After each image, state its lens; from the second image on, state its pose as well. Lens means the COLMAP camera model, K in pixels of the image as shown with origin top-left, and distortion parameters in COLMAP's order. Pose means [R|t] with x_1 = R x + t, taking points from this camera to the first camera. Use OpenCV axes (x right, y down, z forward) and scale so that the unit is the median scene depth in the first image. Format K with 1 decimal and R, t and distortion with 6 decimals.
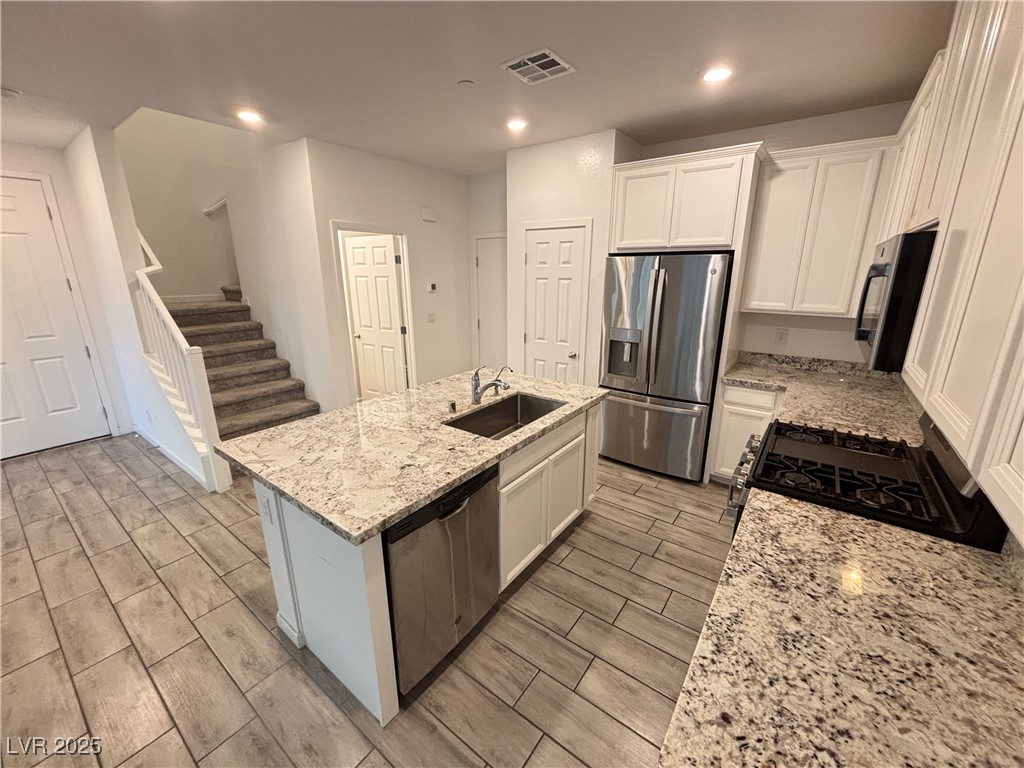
lens RADIAL K [[411.8, 0, 507.1], [0, 411.8, 384.9], [0, 0, 1]] dist [0.004072, -0.001195]
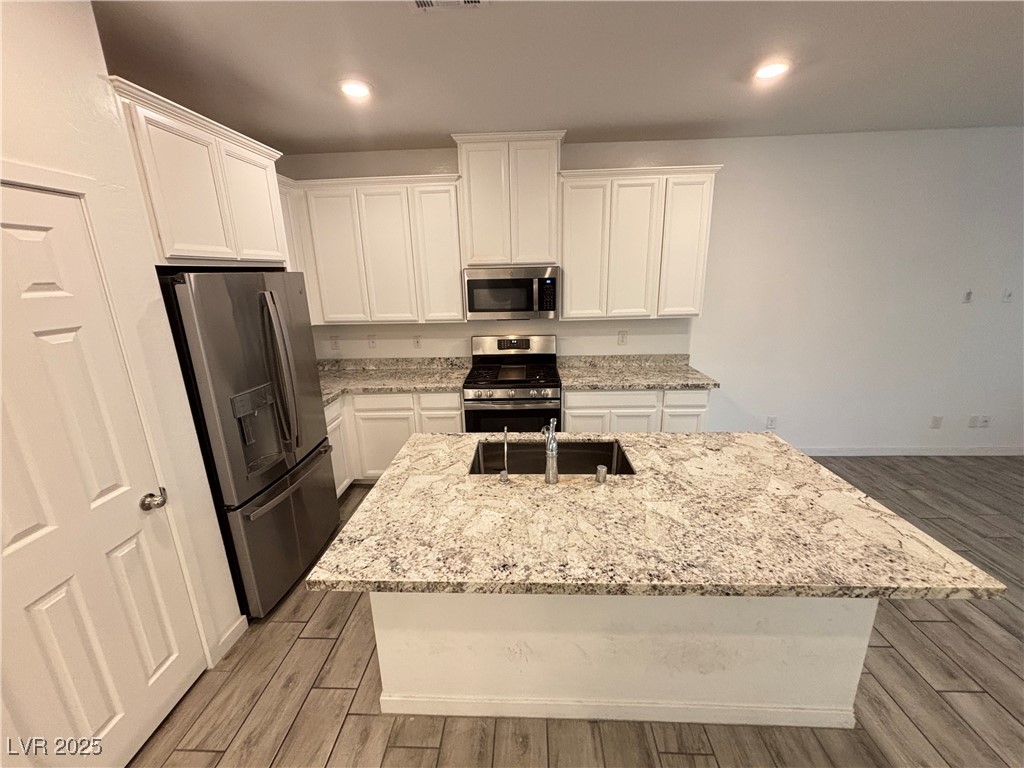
lens RADIAL K [[411.8, 0, 509.3], [0, 411.8, 380.6], [0, 0, 1]] dist [0.004072, -0.001195]
pose [[-0.563191, -0.202133, 0.801223, -0.640518], [0.242983, 0.886242, 0.394378, -0.457561], [-0.789794, 0.416794, -0.450009, 1.492634]]
